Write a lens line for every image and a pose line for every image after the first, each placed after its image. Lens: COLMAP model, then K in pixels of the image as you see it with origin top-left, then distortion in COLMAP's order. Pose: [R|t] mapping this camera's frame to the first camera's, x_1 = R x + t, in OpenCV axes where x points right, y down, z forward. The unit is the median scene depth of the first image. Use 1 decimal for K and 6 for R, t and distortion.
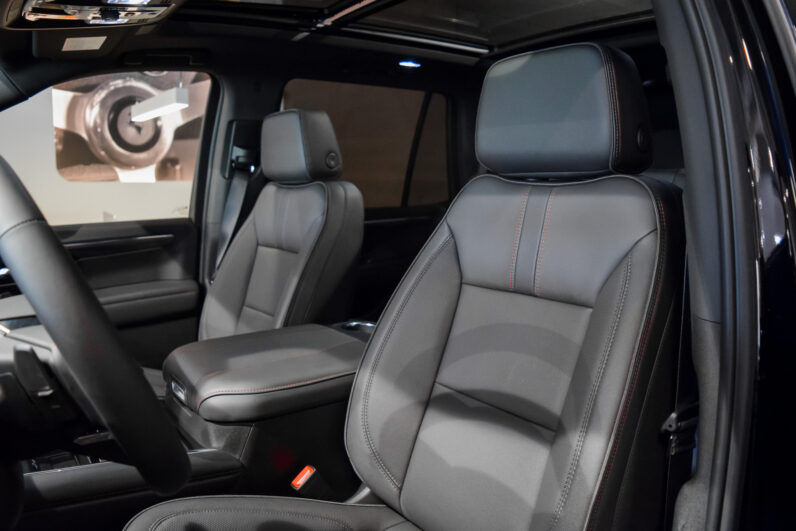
lens RADIAL K [[625.3, 0, 396.2], [0, 625.3, 272.0], [0, 0, 1]] dist [-0.100986, 0.033460]
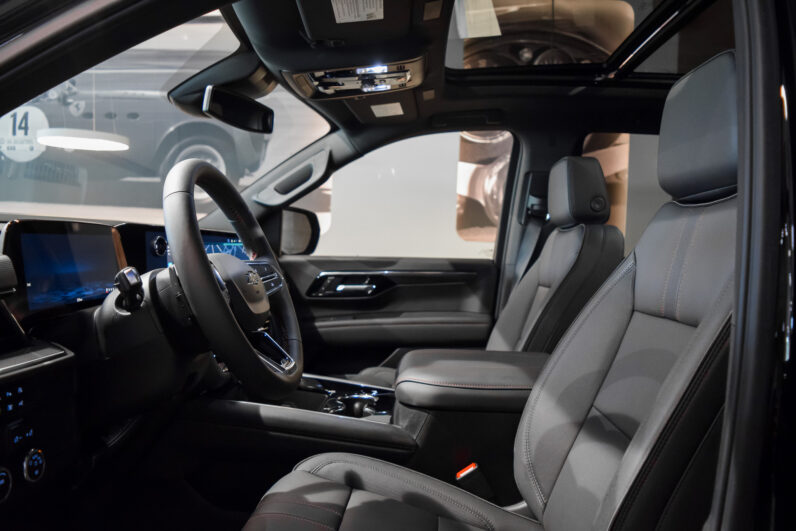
lens RADIAL K [[625.3, 0, 396.0], [0, 625.3, 270.9], [0, 0, 1]] dist [-0.100986, 0.033460]
pose [[0.788128, 0.053929, -0.613145, 0.270515], [-0.129172, 0.988463, -0.079096, 0.055185], [0.601805, 0.141539, 0.786001, 0.005580]]
